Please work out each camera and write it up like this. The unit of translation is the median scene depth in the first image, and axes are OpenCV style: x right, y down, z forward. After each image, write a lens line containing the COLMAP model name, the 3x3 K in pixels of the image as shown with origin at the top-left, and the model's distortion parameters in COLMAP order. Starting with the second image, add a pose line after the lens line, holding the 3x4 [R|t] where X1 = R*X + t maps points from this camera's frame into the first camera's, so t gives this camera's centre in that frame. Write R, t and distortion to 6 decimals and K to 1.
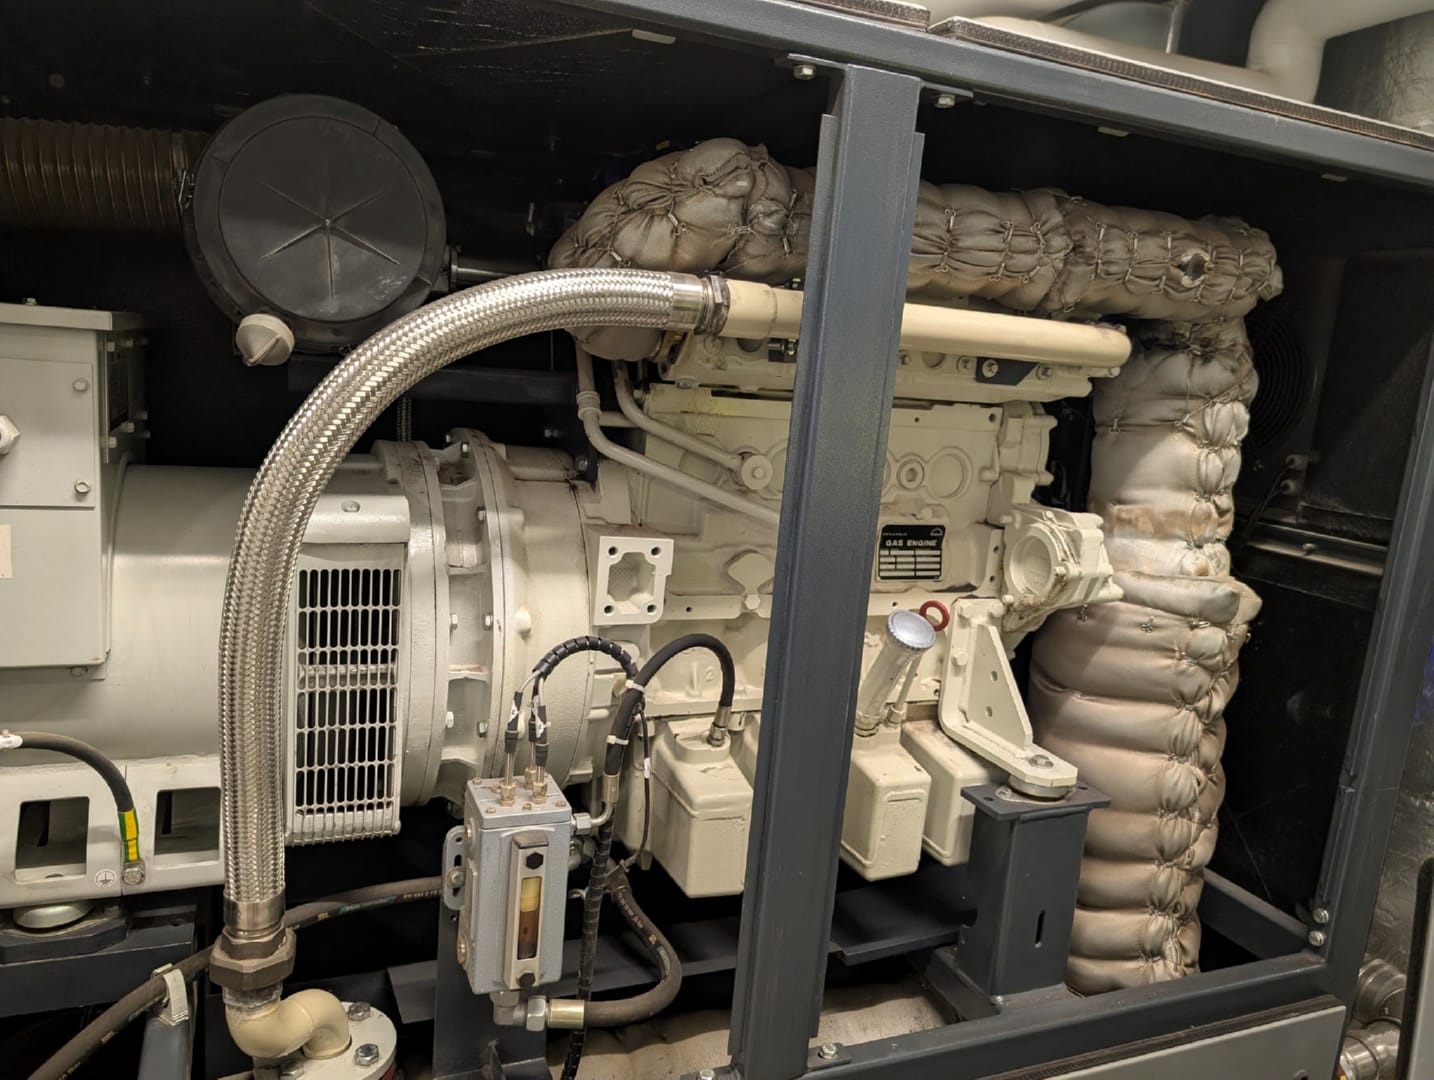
lens RADIAL K [[1046.3, 0, 714.4], [0, 1046.3, 534.8], [0, 0, 1]] dist [0.009077, -0.025028]
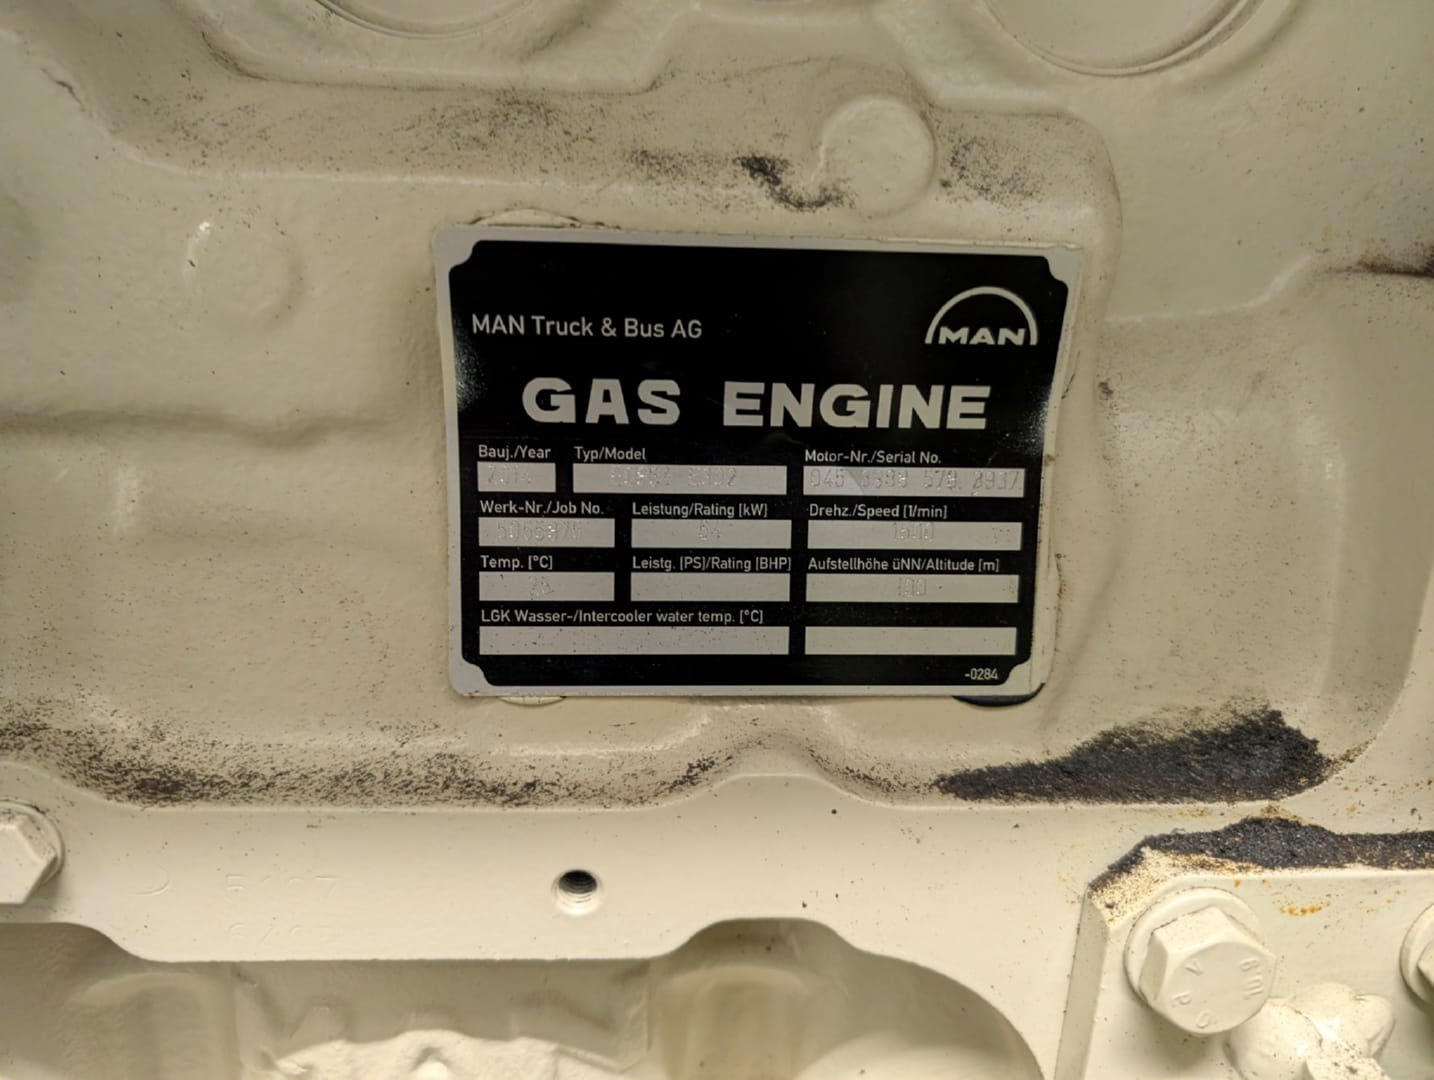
lens RADIAL K [[1046.3, 0, 719.1], [0, 1046.3, 542.0], [0, 0, 1]] dist [0.009077, -0.025028]
pose [[0.950589, 0.036422, -0.308309, 0.219929], [-0.010751, 0.996361, 0.084556, 0.013639], [0.310266, -0.077063, 0.947521, 0.864276]]
